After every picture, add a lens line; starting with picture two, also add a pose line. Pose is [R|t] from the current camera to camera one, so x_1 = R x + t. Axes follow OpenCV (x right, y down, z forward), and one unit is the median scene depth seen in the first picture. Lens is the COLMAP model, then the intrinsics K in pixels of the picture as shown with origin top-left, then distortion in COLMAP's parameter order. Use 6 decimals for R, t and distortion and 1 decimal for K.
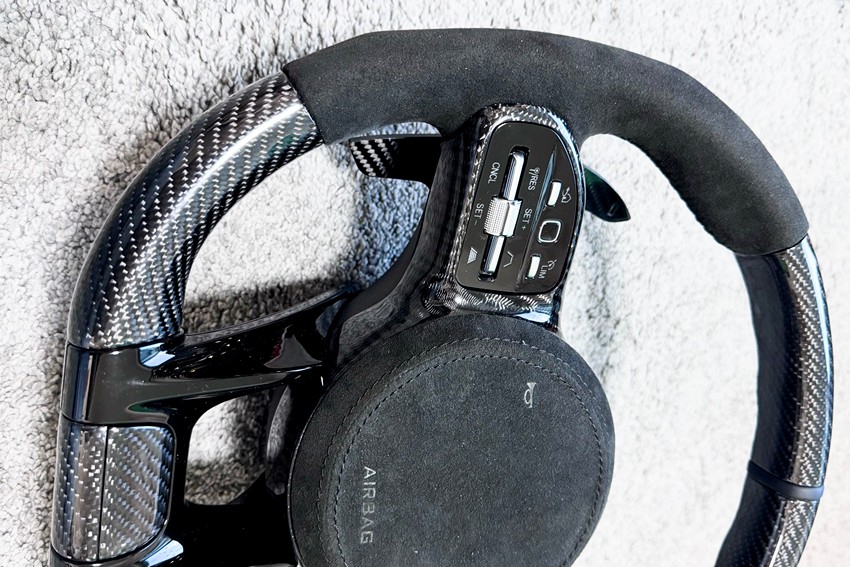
lens RADIAL K [[676.5, 0, 425.0], [0, 676.5, 283.5], [0, 0, 1]] dist [-0.003245, -0.002450]
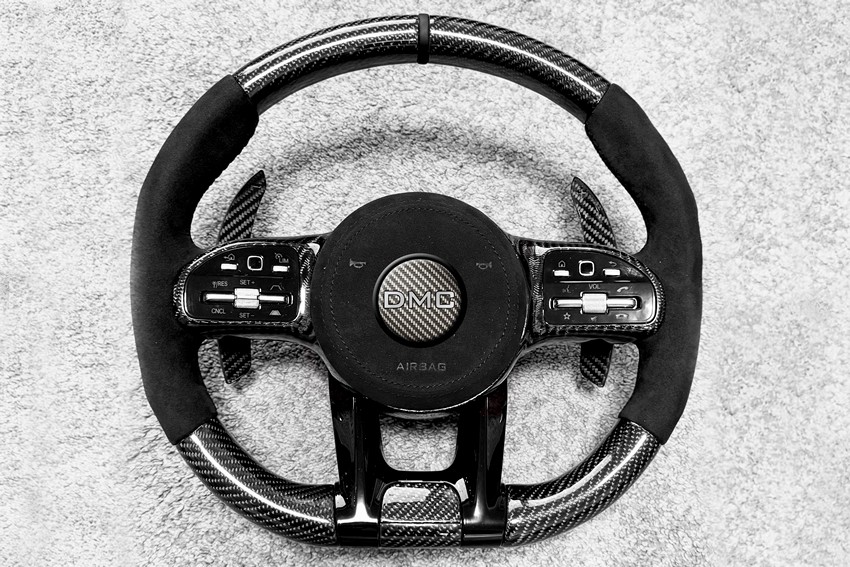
lens RADIAL K [[676.5, 0, 425.0], [0, 676.5, 283.5], [0, 0, 1]] dist [-0.003245, -0.002450]
pose [[-0.124507, -0.978205, -0.166170, 0.344633], [0.989530, -0.110093, -0.093332, 0.444975], [0.073003, -0.176051, 0.981670, -0.498765]]
